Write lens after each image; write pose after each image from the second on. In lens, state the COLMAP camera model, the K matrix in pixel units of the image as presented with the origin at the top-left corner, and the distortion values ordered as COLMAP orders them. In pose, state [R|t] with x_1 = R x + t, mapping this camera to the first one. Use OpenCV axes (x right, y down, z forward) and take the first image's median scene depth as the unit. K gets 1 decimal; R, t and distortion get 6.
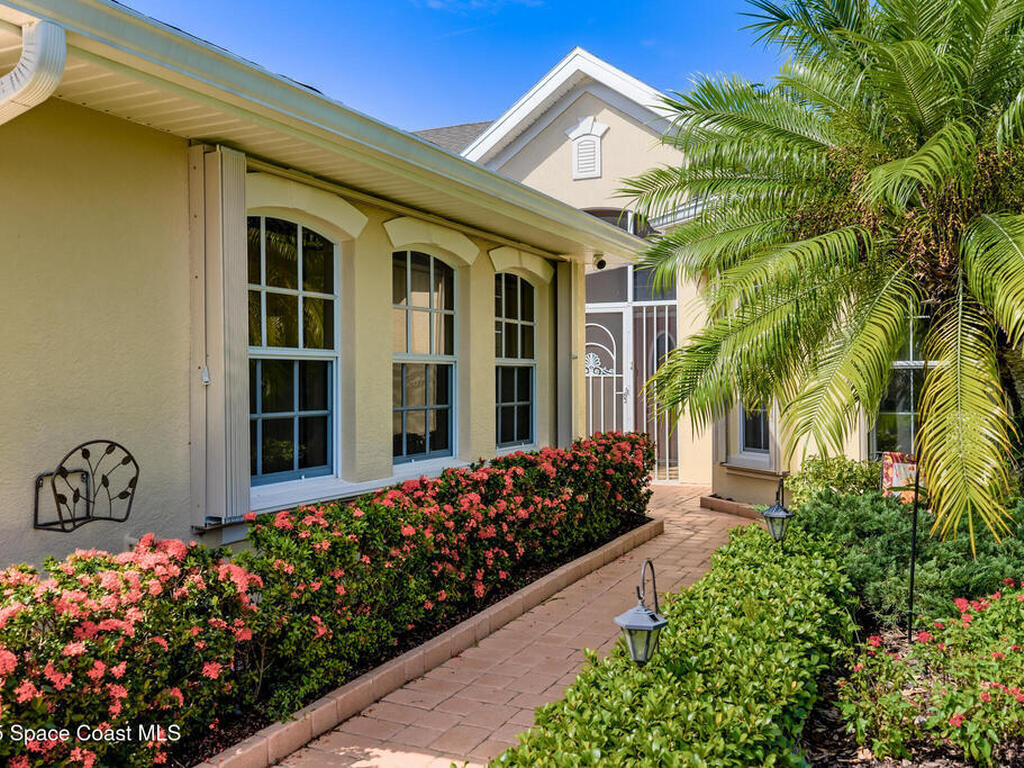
lens RADIAL K [[948.7, 0, 512.0], [0, 948.7, 384.0], [0, 0, 1]] dist [0.003841, -0.006574]
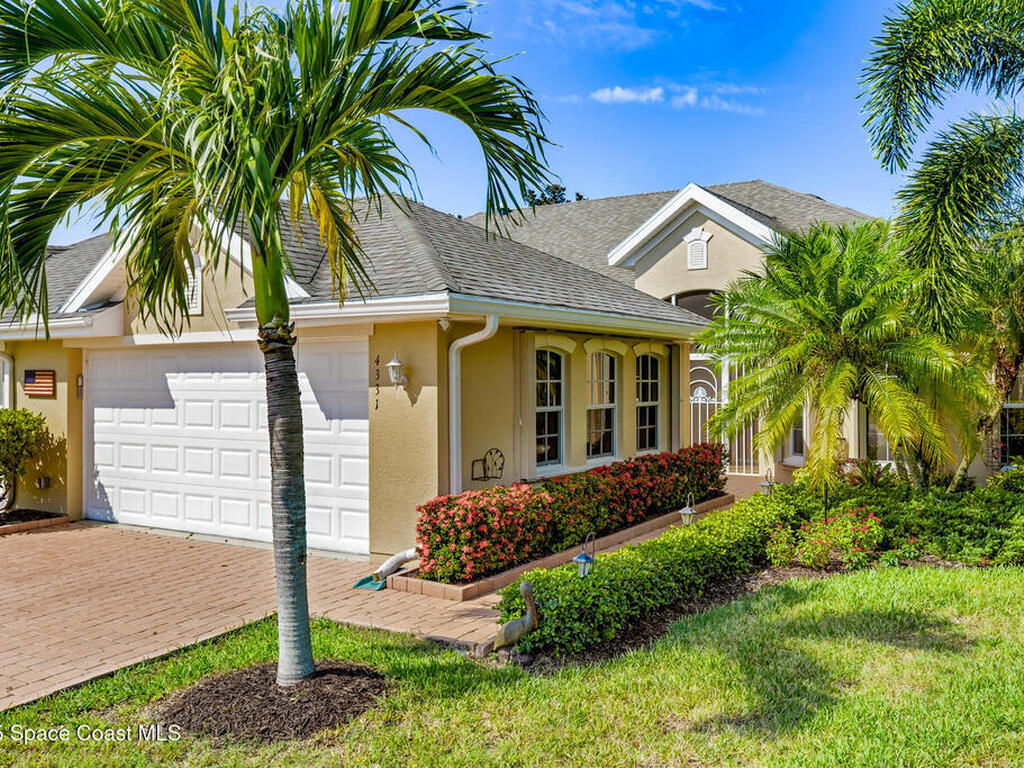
lens RADIAL K [[948.7, 0, 512.0], [0, 948.7, 384.0], [0, 0, 1]] dist [0.003841, -0.006574]
pose [[0.990046, 0.001807, -0.140729, 0.003333], [-0.001759, 0.999998, 0.000462, -0.078903], [0.140730, -0.000210, 0.990048, -1.046685]]
